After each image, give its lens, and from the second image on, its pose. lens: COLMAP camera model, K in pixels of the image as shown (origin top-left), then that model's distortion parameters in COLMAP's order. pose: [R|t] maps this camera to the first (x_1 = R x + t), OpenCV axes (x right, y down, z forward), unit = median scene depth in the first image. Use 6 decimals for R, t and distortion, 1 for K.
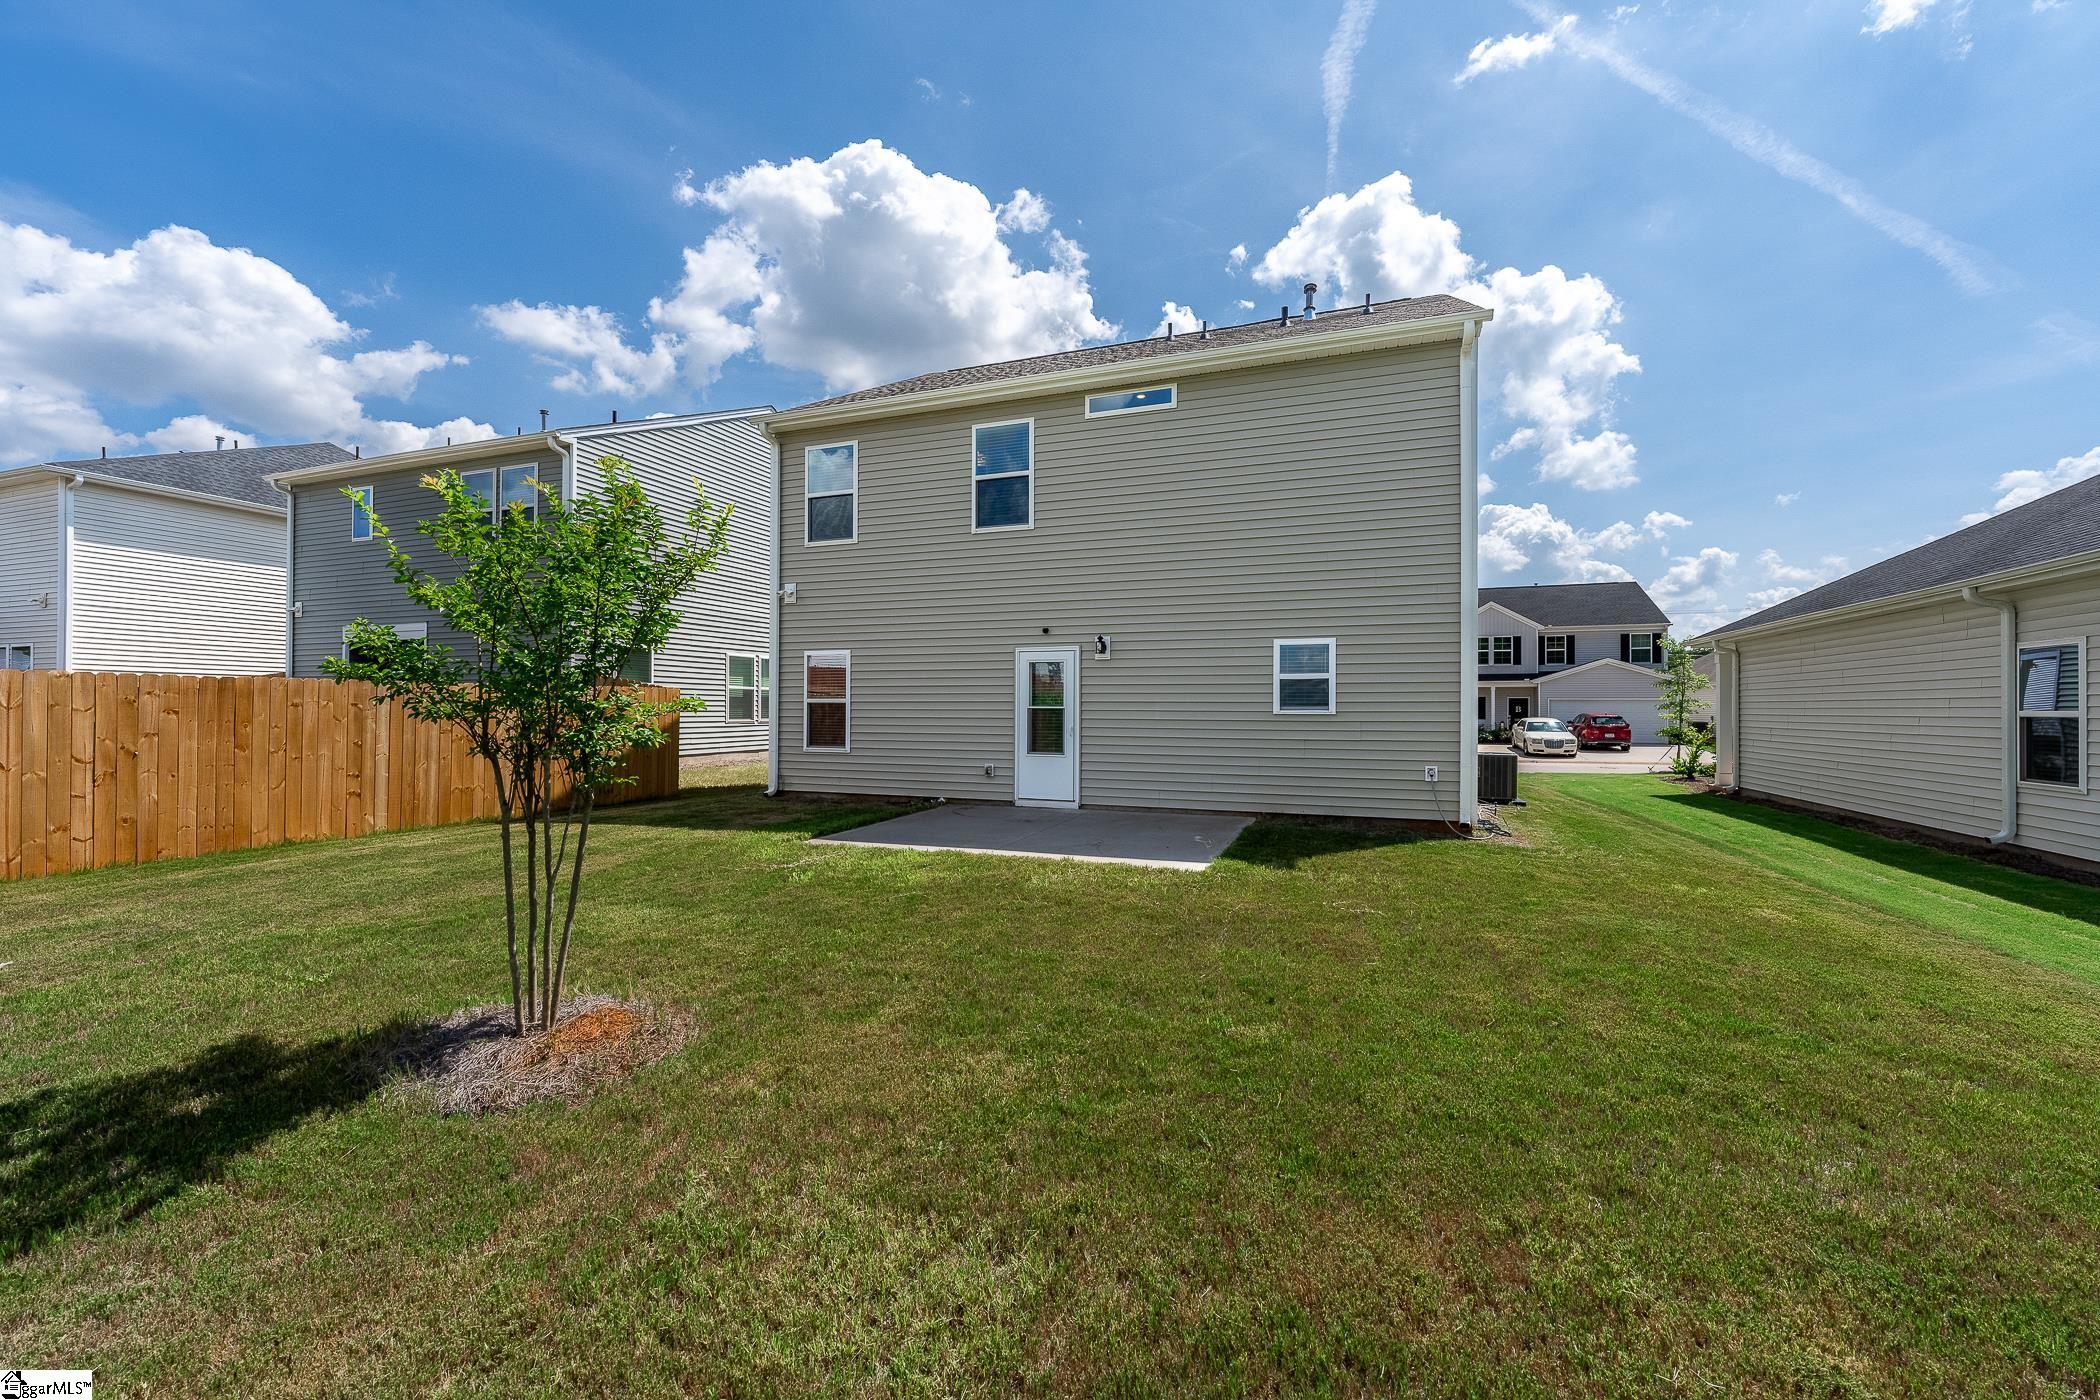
lens RADIAL K [[860.5, 0, 1050.0], [0, 860.5, 700.0], [0, 0, 1]] dist [0.000159, -0.000085]
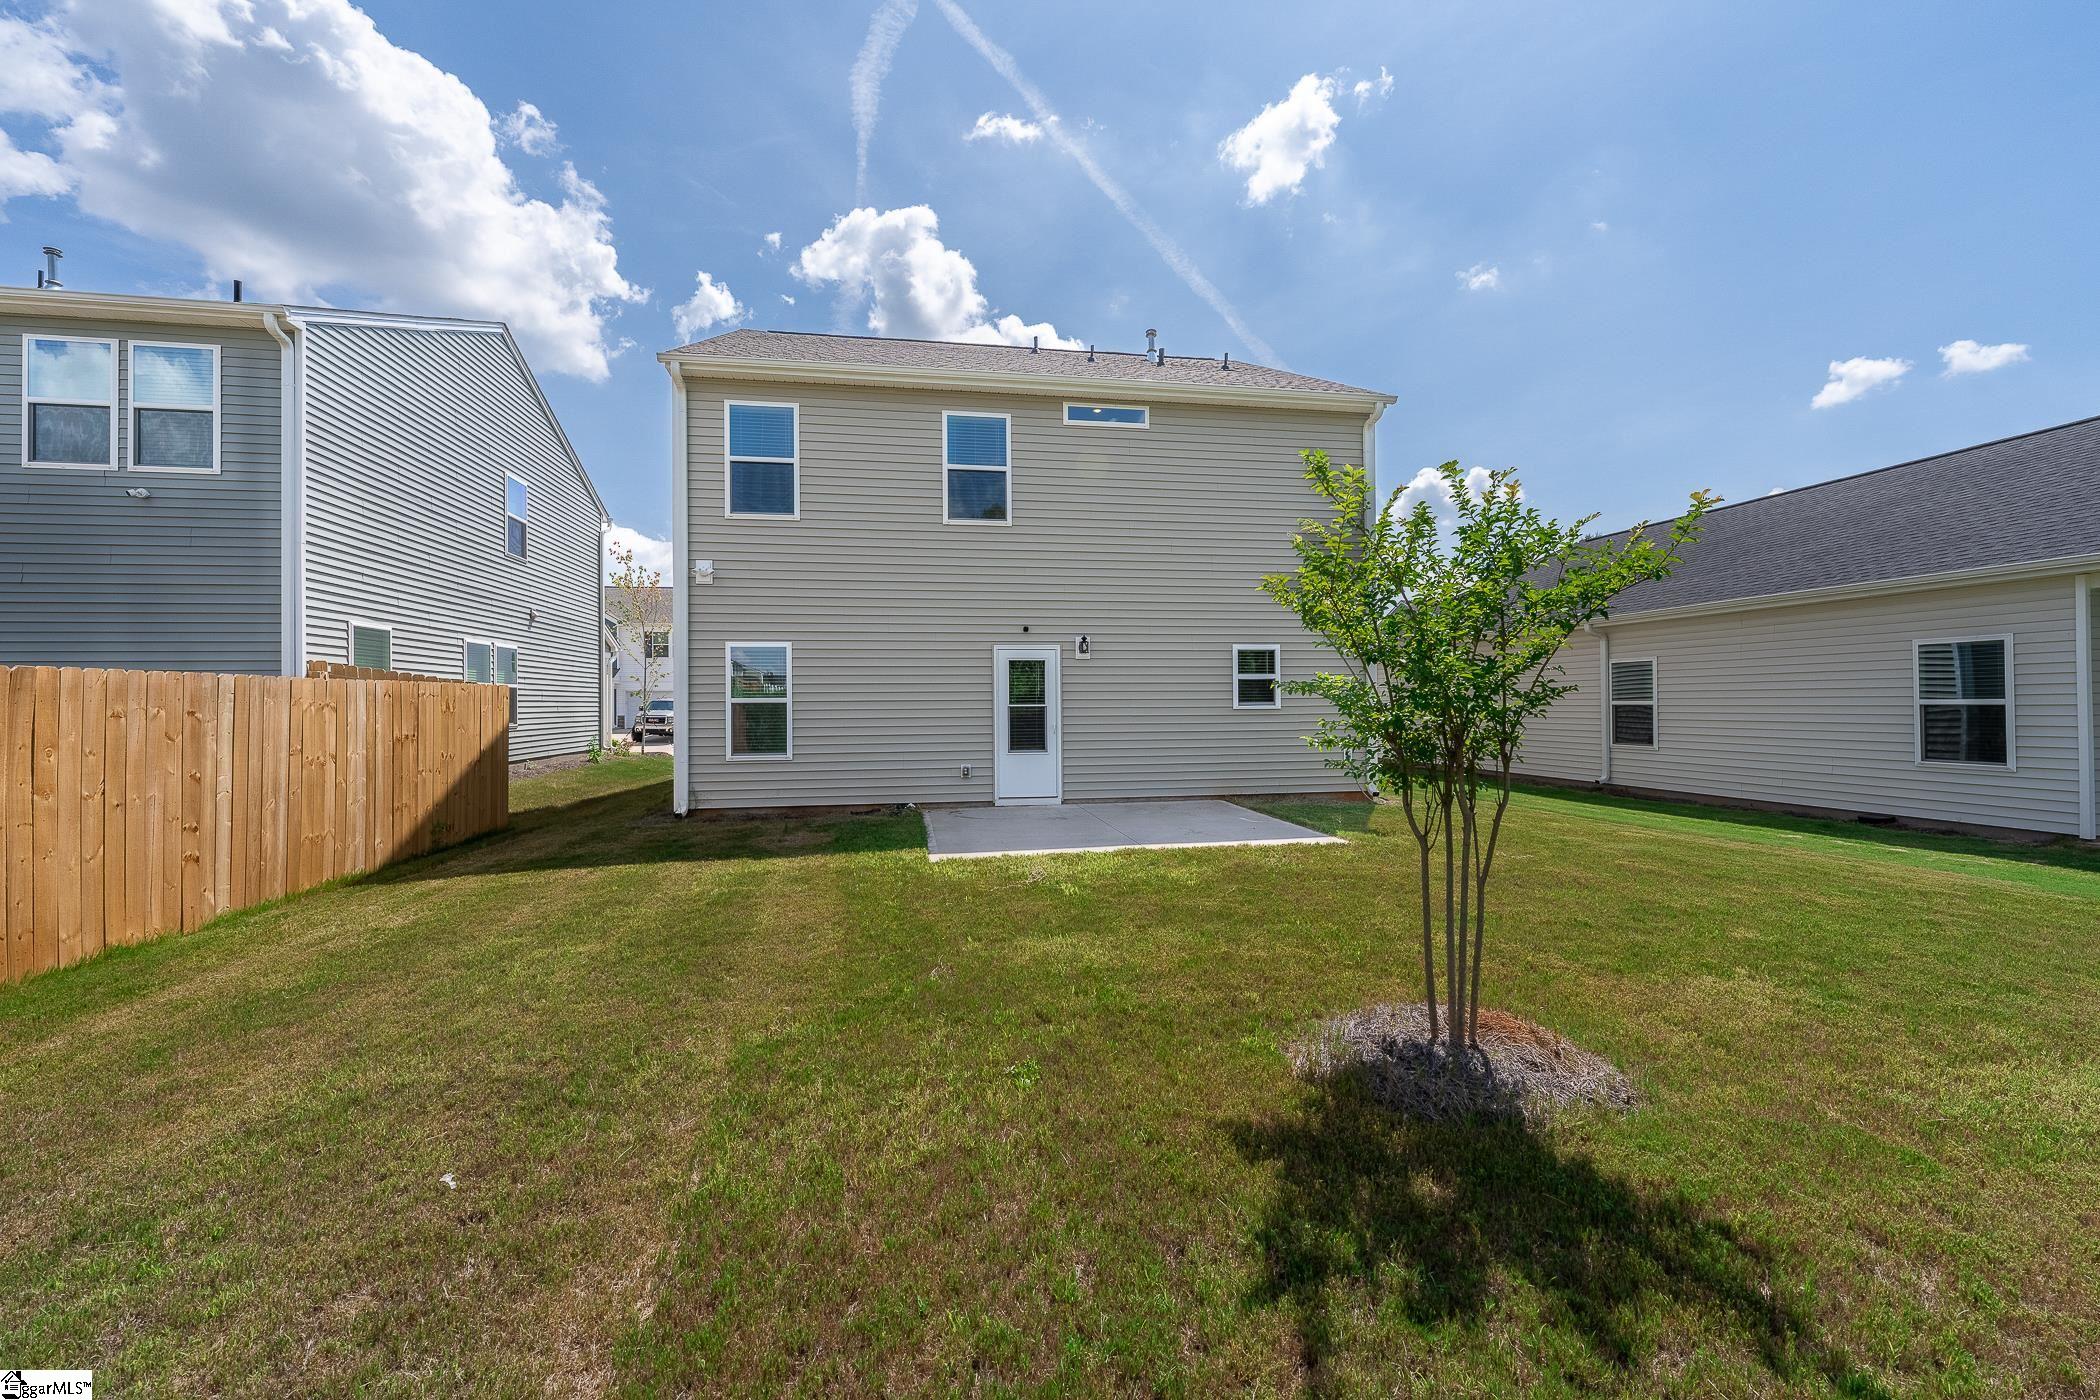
lens RADIAL K [[847.8, 0, 1057.3], [0, 847.8, 699.3], [0, 0, 1]] dist [-0.000330, -0.000182]
pose [[0.857892, -0.007046, 0.513781, -0.480938], [0.004369, 0.999970, 0.006418, -0.004751], [-0.513811, -0.003262, 0.857897, 0.132271]]
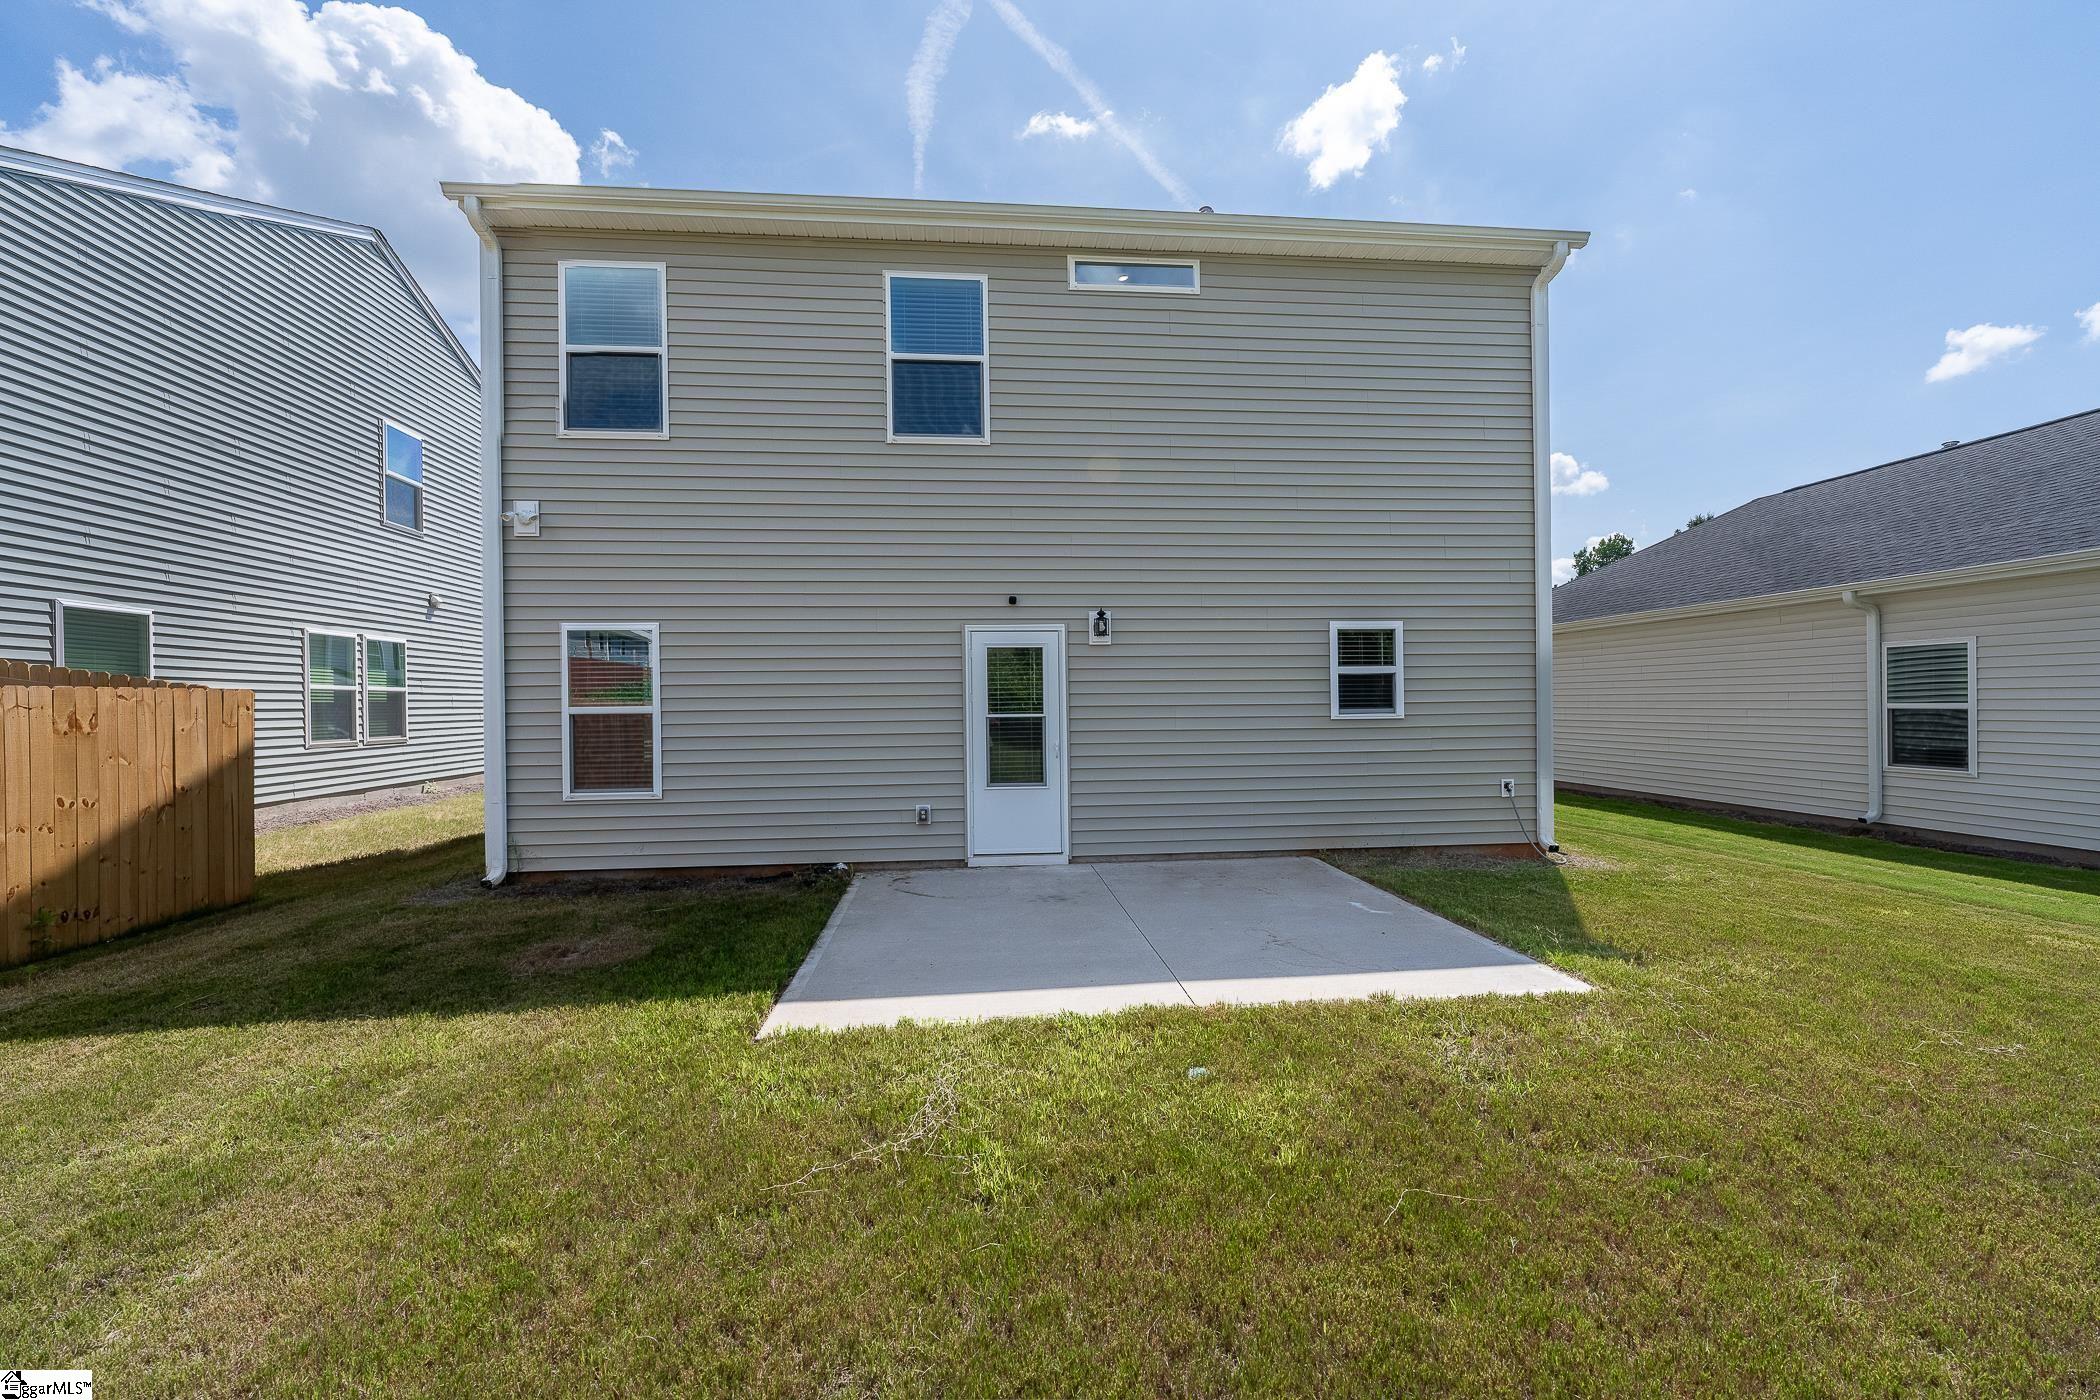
lens RADIAL K [[844.8, 0, 1047.3], [0, 844.8, 709.7], [0, 0, 1]] dist [0.000348, 0.000267]
pose [[0.897834, -0.017308, 0.439993, -0.269567], [0.009503, 0.999756, 0.019937, -0.008753], [-0.440231, -0.013719, 0.897780, 0.399351]]
